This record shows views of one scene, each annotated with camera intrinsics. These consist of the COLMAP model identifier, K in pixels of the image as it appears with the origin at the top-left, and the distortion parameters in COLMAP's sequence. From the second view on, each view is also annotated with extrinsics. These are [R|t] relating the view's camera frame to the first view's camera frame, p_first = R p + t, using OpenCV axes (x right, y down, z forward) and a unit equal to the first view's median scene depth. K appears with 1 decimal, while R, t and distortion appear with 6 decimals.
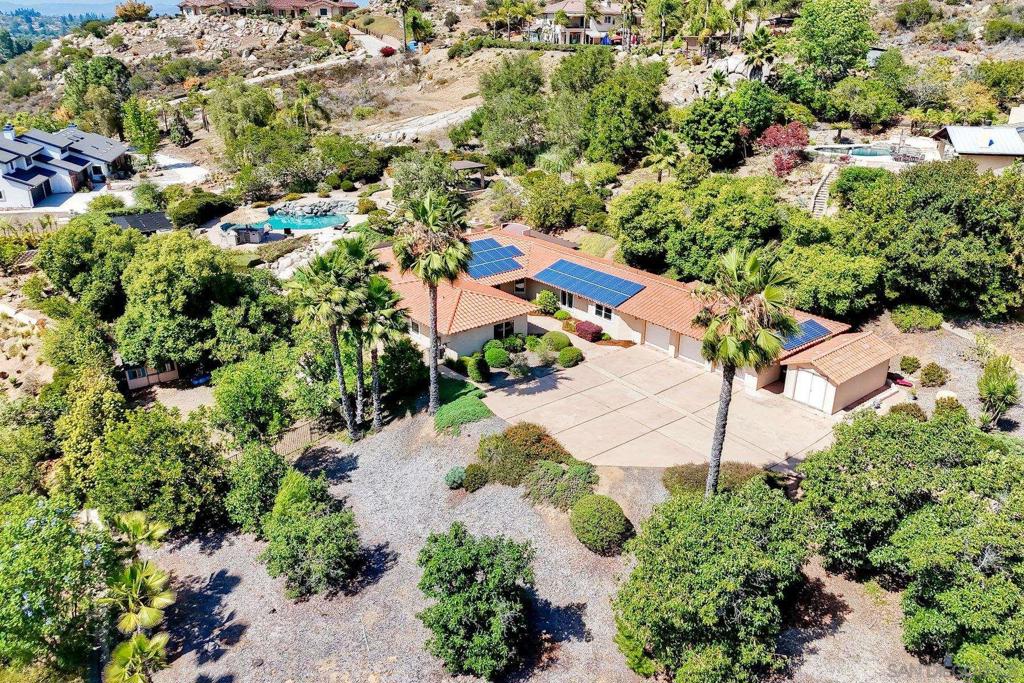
lens RADIAL K [[765.1, 0, 519.1], [0, 765.1, 334.8], [0, 0, 1]] dist [0.081408, -0.067933]
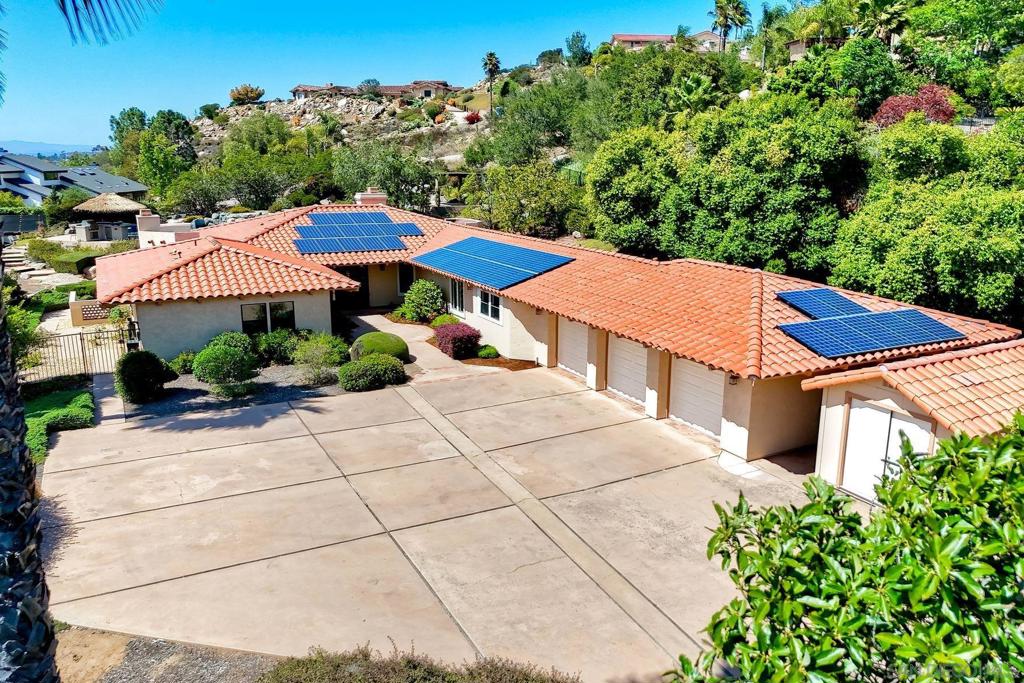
lens RADIAL K [[765.1, 0, 519.1], [0, 765.1, 334.8], [0, 0, 1]] dist [0.081408, -0.067933]
pose [[0.979962, 0.044093, -0.194241, 0.147921], [-0.073993, 0.985992, -0.149480, 0.041978], [0.184929, 0.160857, 0.969498, 0.326713]]
